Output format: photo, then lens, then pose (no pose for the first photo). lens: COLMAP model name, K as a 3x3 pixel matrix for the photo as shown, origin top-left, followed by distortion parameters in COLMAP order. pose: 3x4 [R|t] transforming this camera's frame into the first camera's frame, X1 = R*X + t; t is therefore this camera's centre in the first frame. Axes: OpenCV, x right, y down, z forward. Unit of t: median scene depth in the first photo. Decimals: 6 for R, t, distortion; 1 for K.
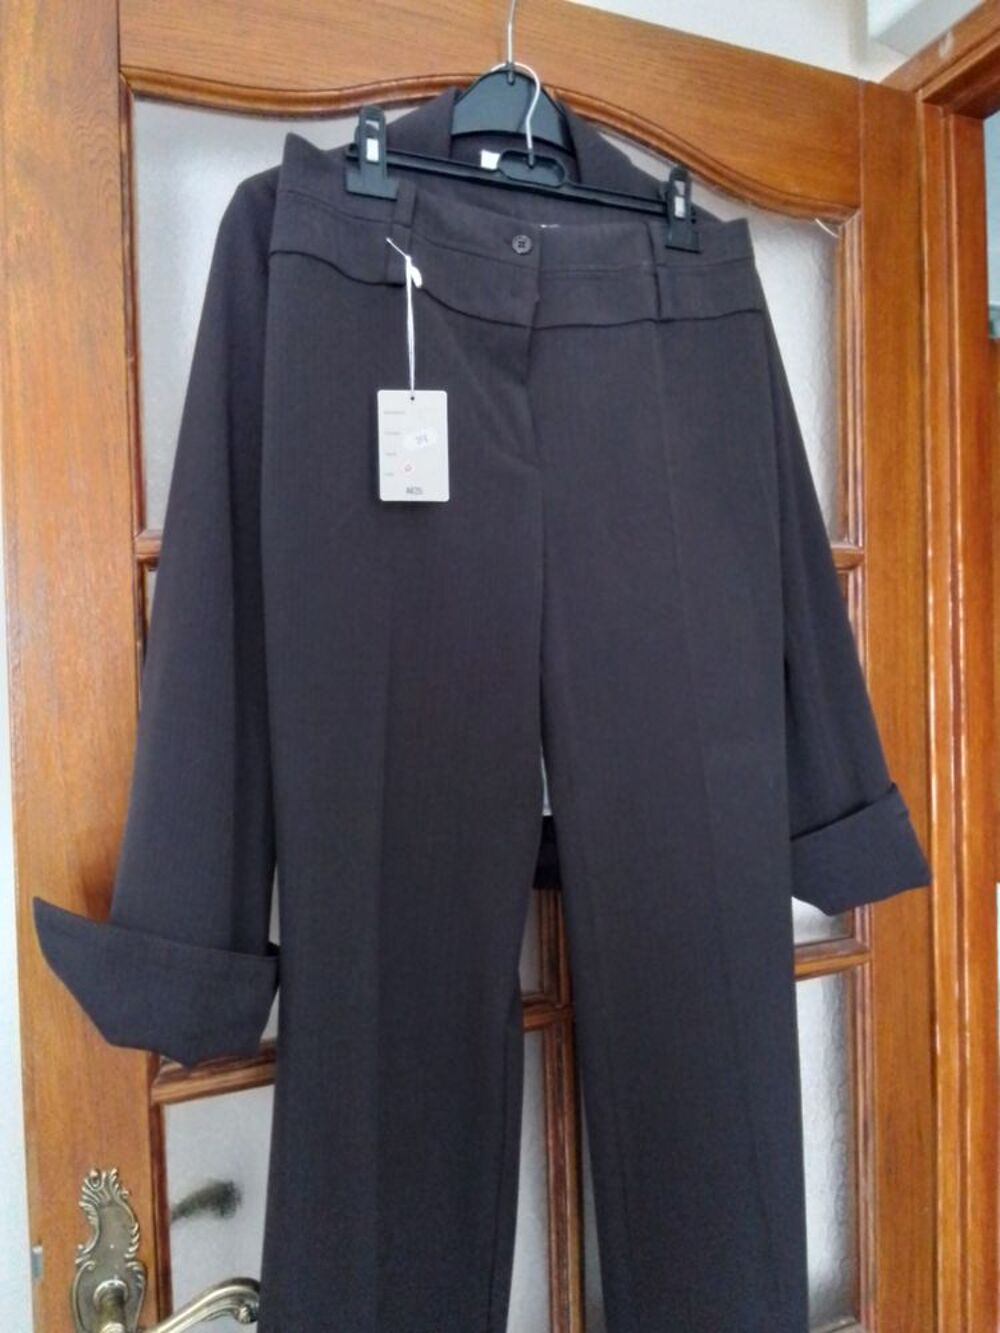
lens RADIAL K [[1226.1, 0, 501.1], [0, 1226.1, 666.5], [0, 0, 1]] dist [-0.000951, -0.001055]
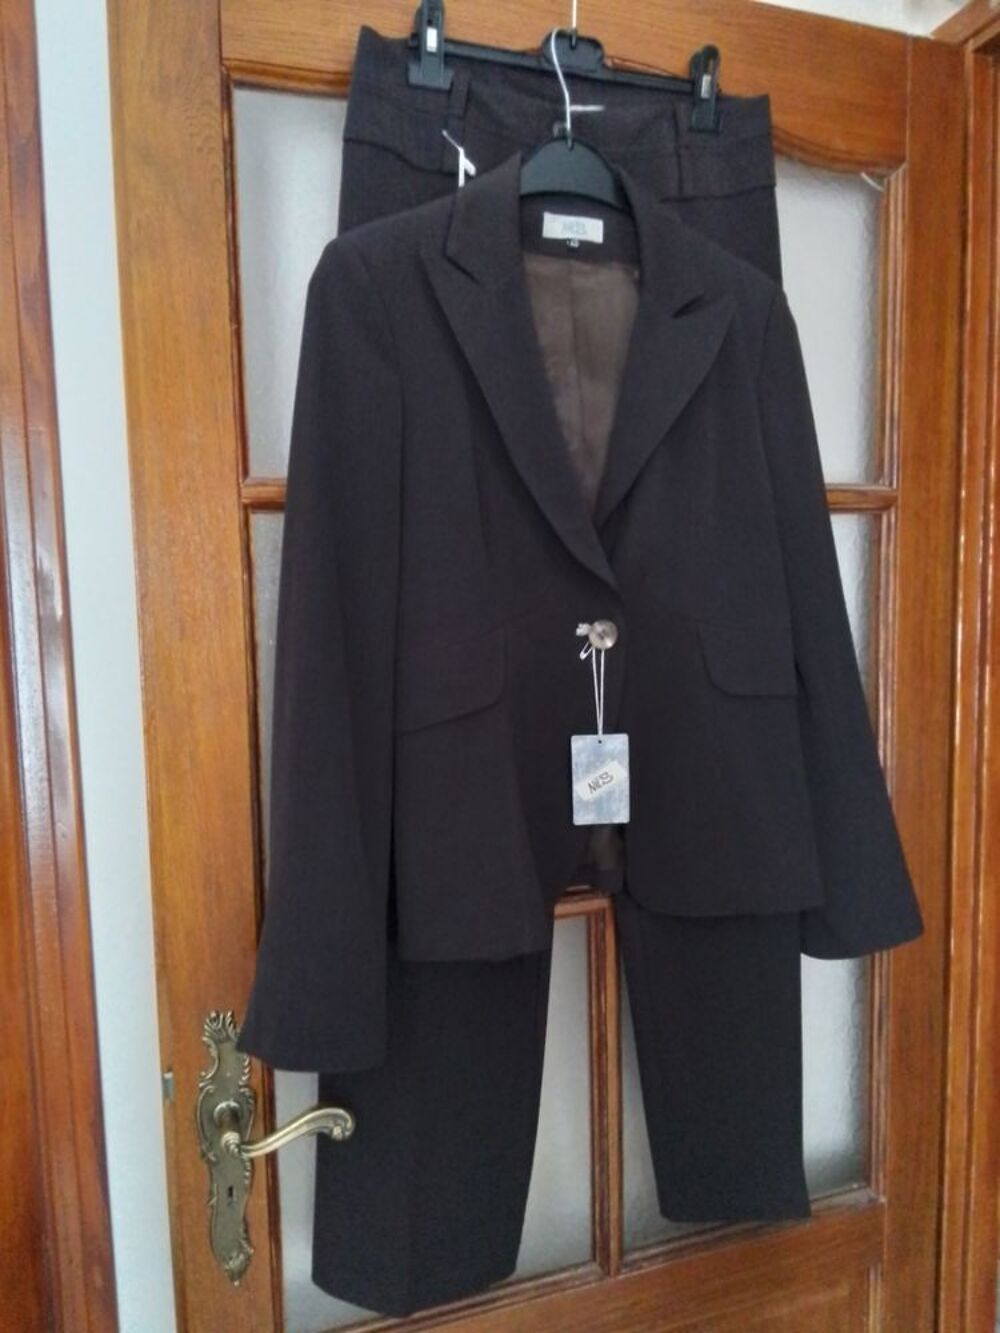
lens RADIAL K [[1251.2, 0, 481.9], [0, 1251.2, 668.2], [0, 0, 1]] dist [0.013432, 0.003676]
pose [[0.998127, 0.011135, -0.060155, 0.001978], [-0.007769, 0.998407, 0.055891, 0.000556], [0.060682, -0.055319, 0.996623, -0.139665]]
